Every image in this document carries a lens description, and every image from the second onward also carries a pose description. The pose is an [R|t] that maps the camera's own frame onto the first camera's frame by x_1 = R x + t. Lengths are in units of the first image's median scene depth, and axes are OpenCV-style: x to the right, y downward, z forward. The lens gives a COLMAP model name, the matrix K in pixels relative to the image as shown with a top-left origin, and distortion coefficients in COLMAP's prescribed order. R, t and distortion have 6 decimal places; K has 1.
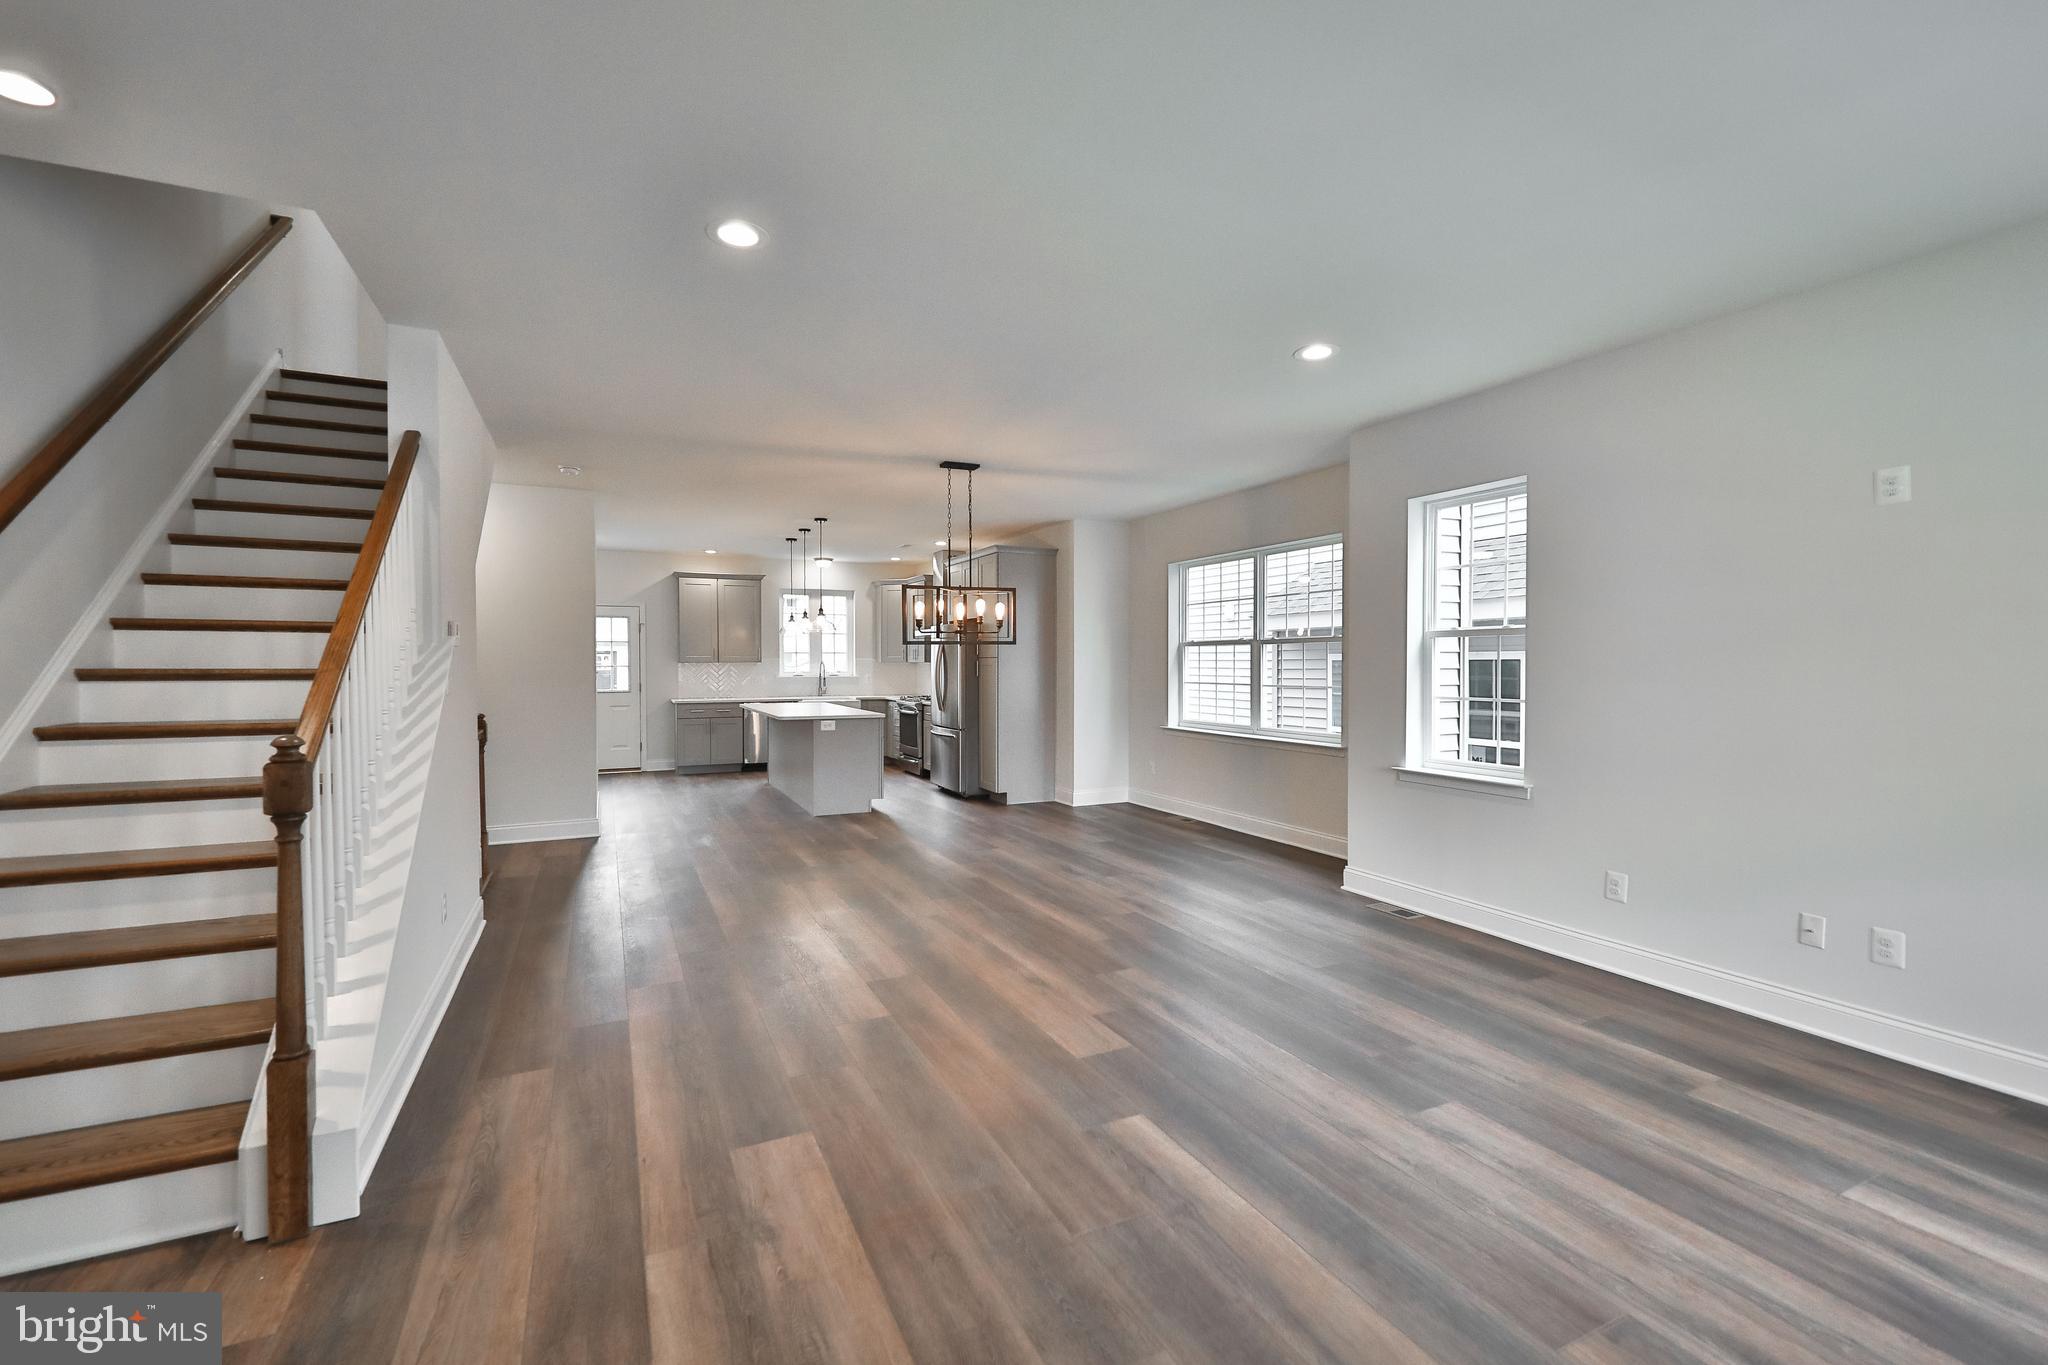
lens RADIAL K [[870.2, 0, 1033.5], [0, 870.2, 677.1], [0, 0, 1]] dist [-0.001359, -0.000058]
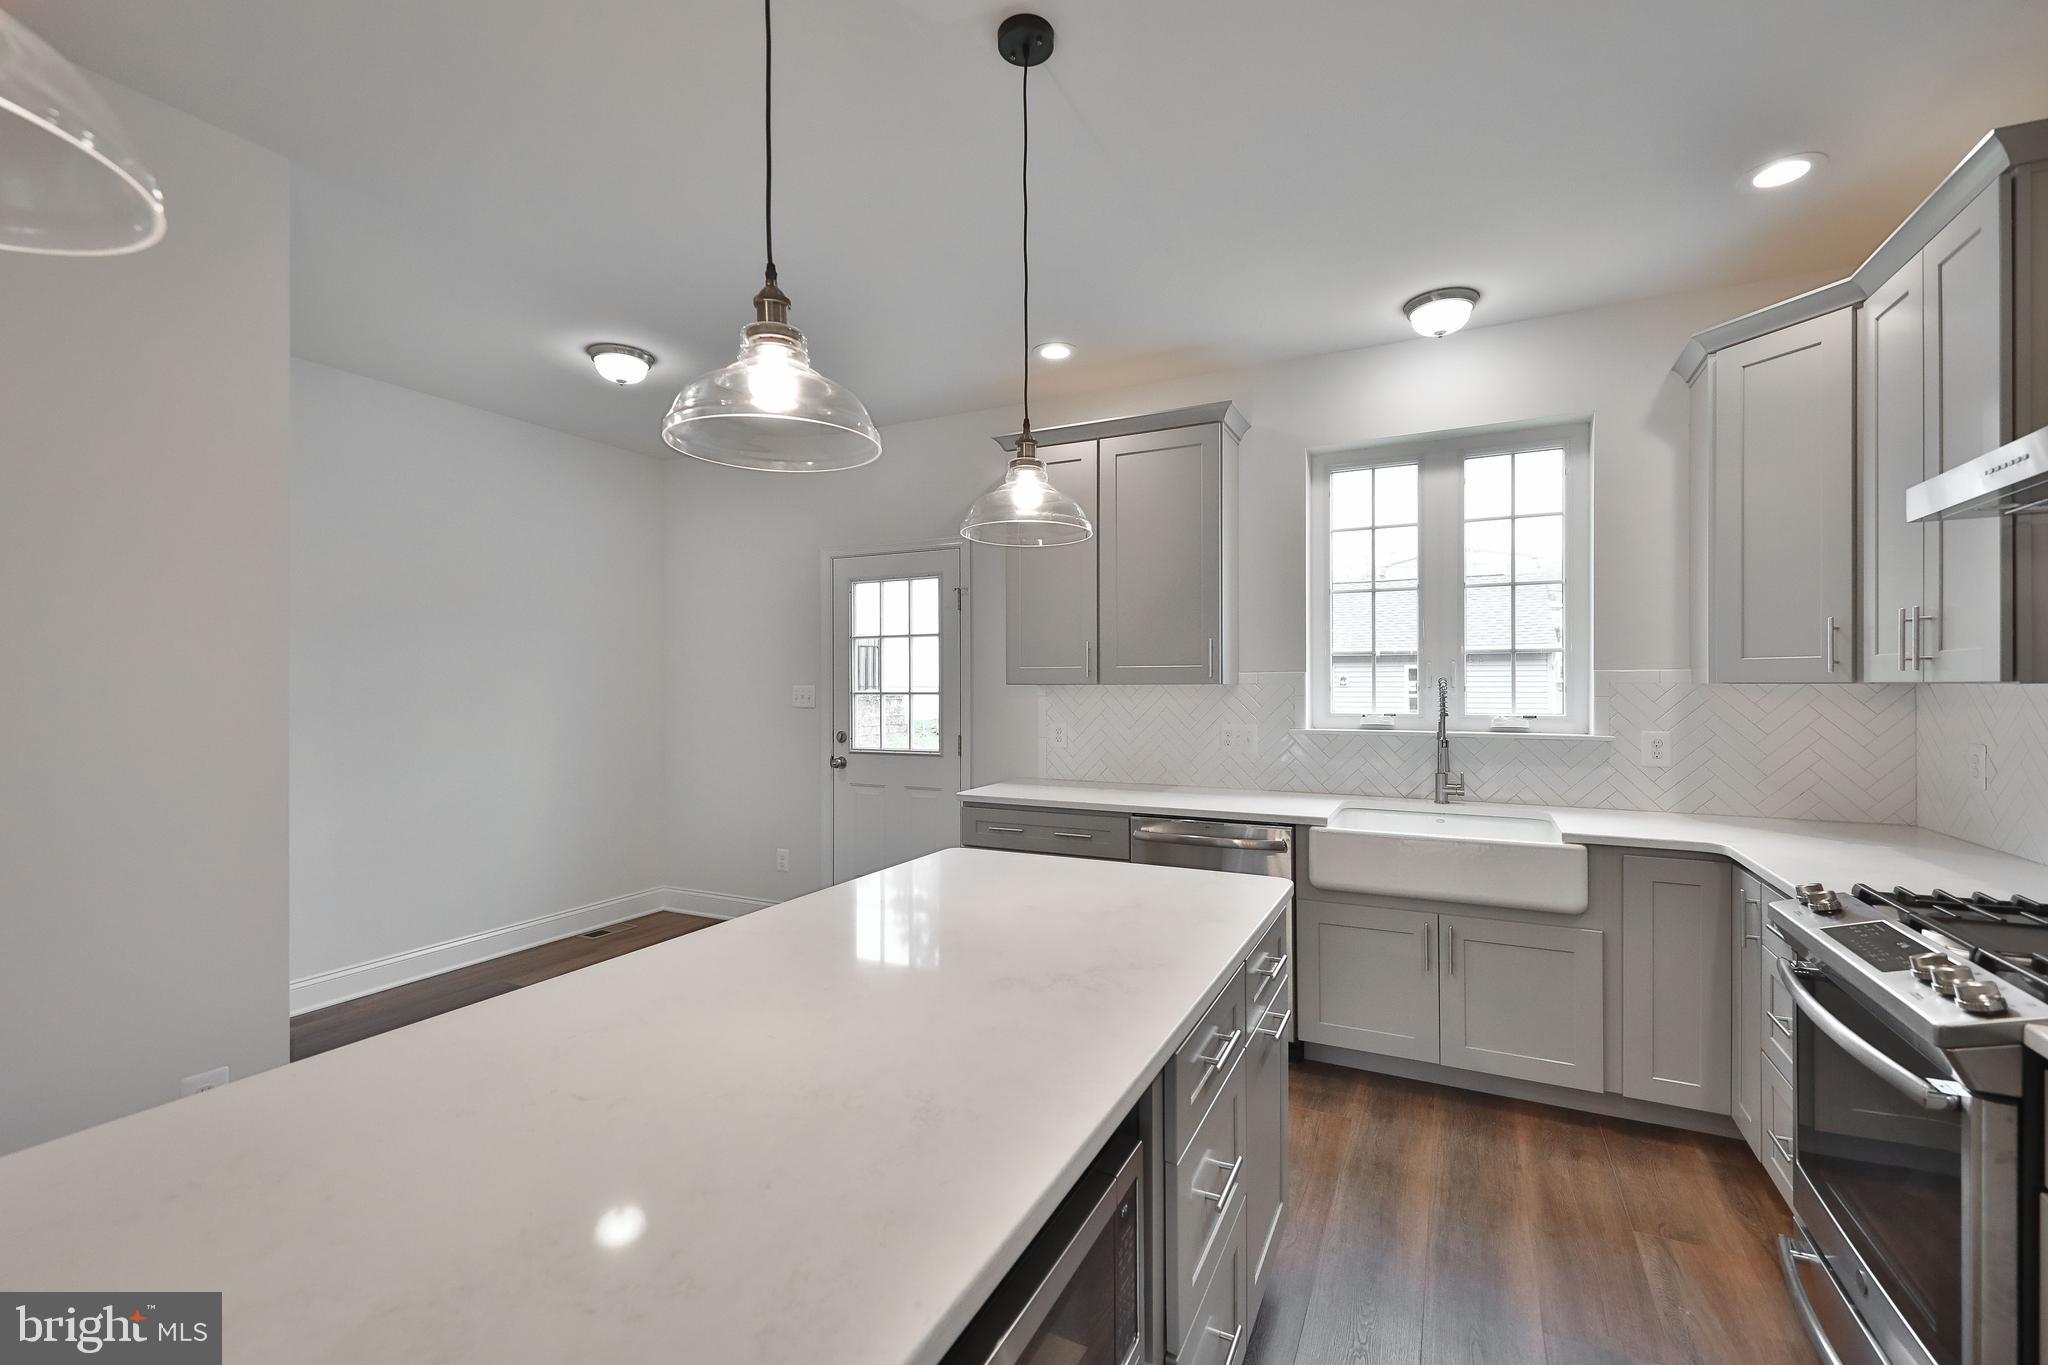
lens RADIAL K [[870.2, 0, 1033.5], [0, 870.2, 677.1], [0, 0, 1]] dist [-0.001359, -0.000058]
pose [[0.612897, -0.006117, -0.790139, -0.136604], [-0.011890, 0.999785, -0.016962, -0.016675], [0.790074, 0.019790, 0.612692, 0.958288]]
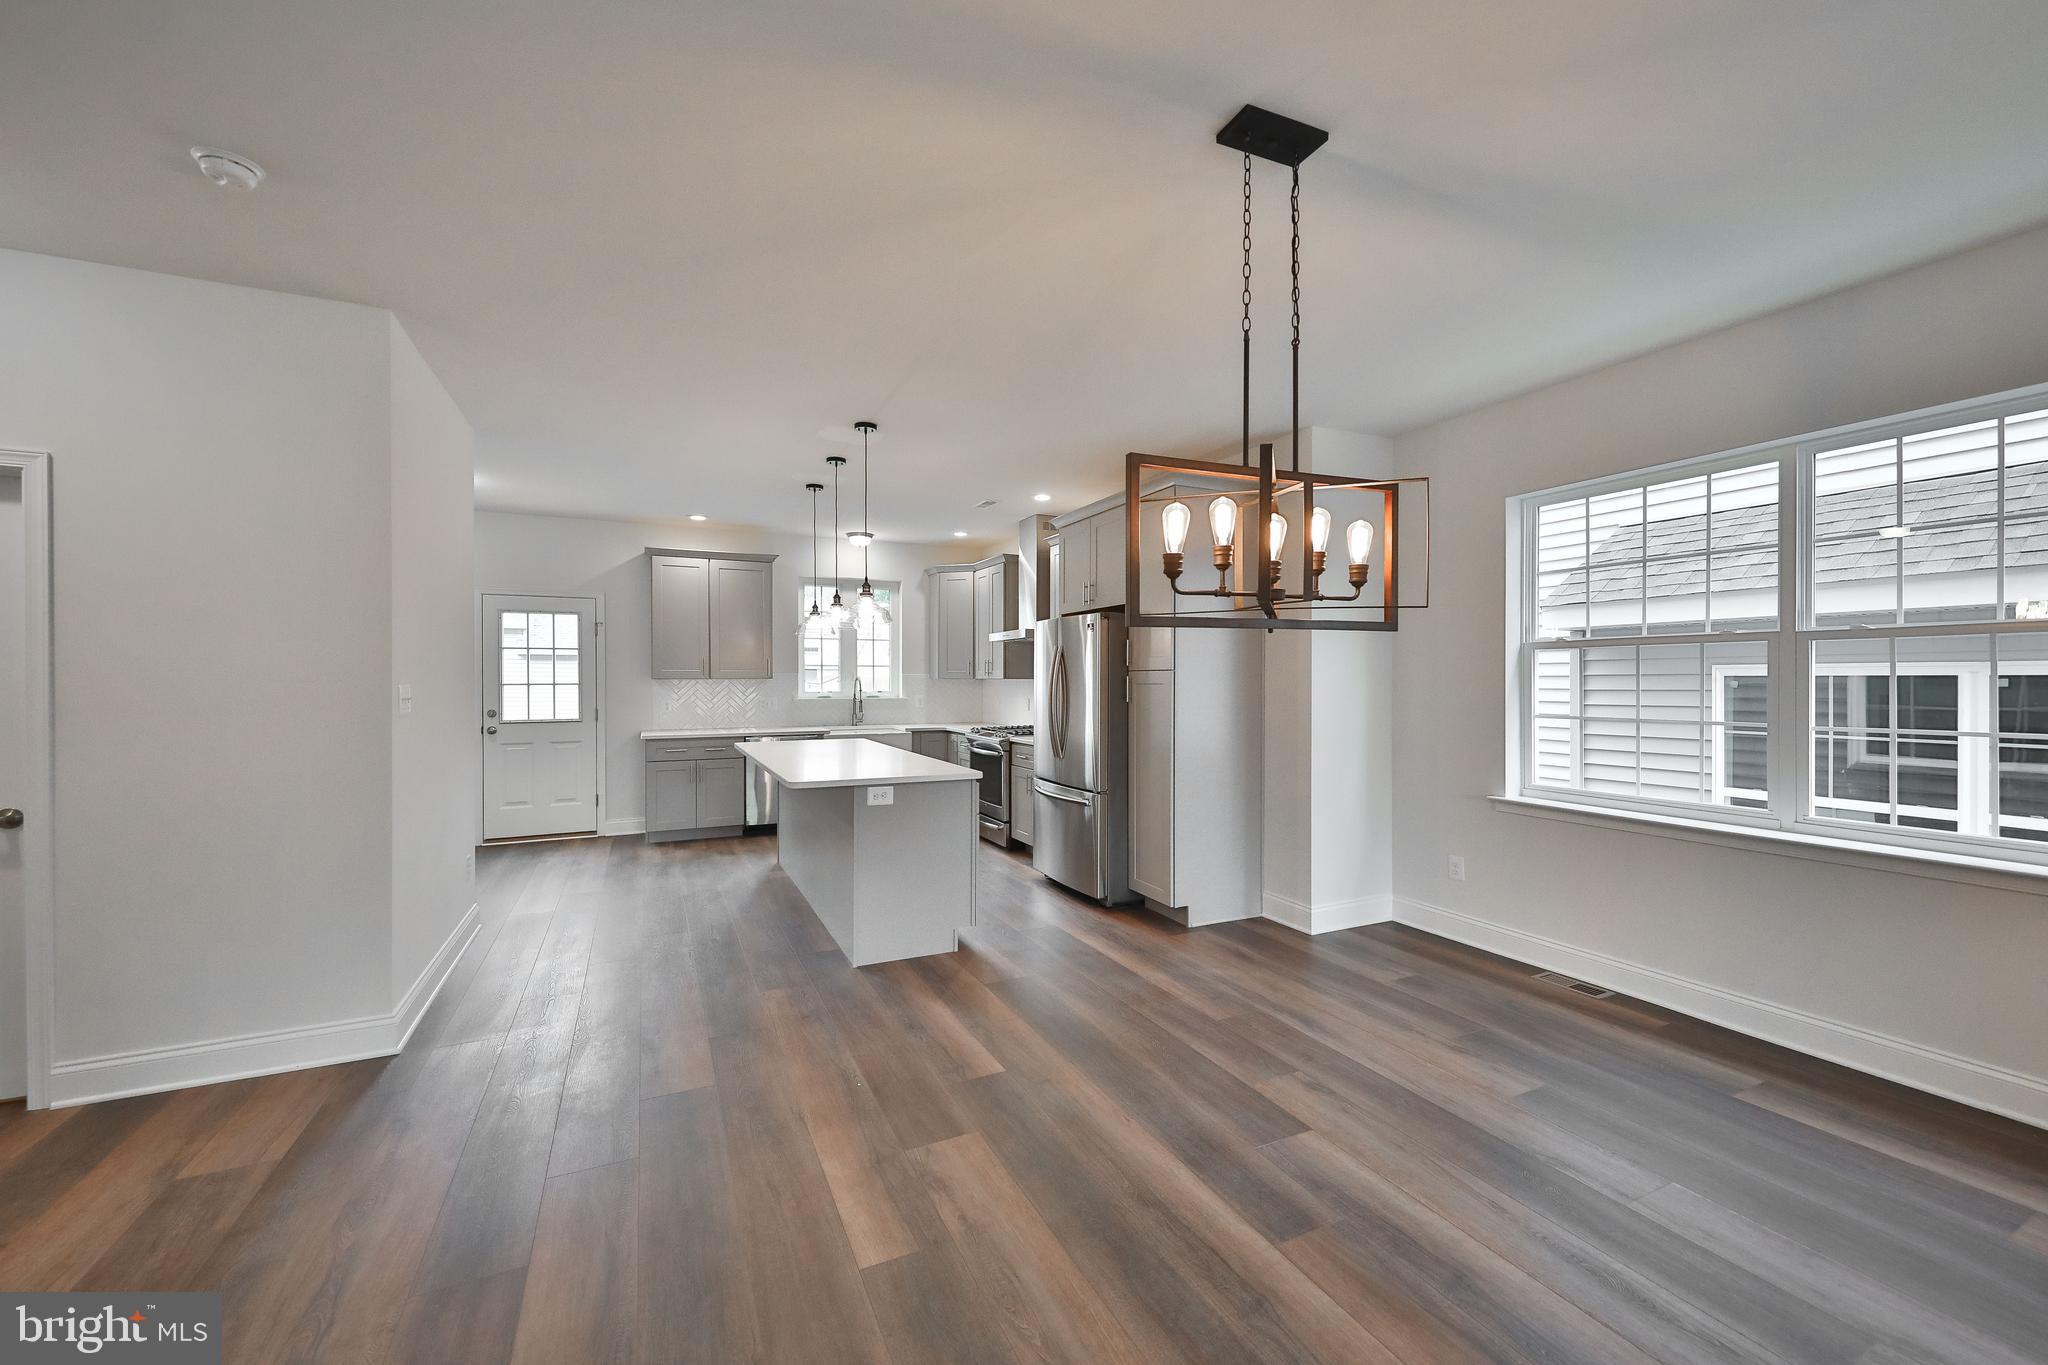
lens RADIAL K [[803.3, 0, 1024.0], [0, 803.3, 682.5], [0, 0, 1]] dist [0.015335, -0.000040]
pose [[0.999842, 0.000621, -0.017740, -0.123183], [-0.000852, 0.999915, -0.013010, -0.007044], [0.017730, 0.013023, 0.999758, 0.447003]]
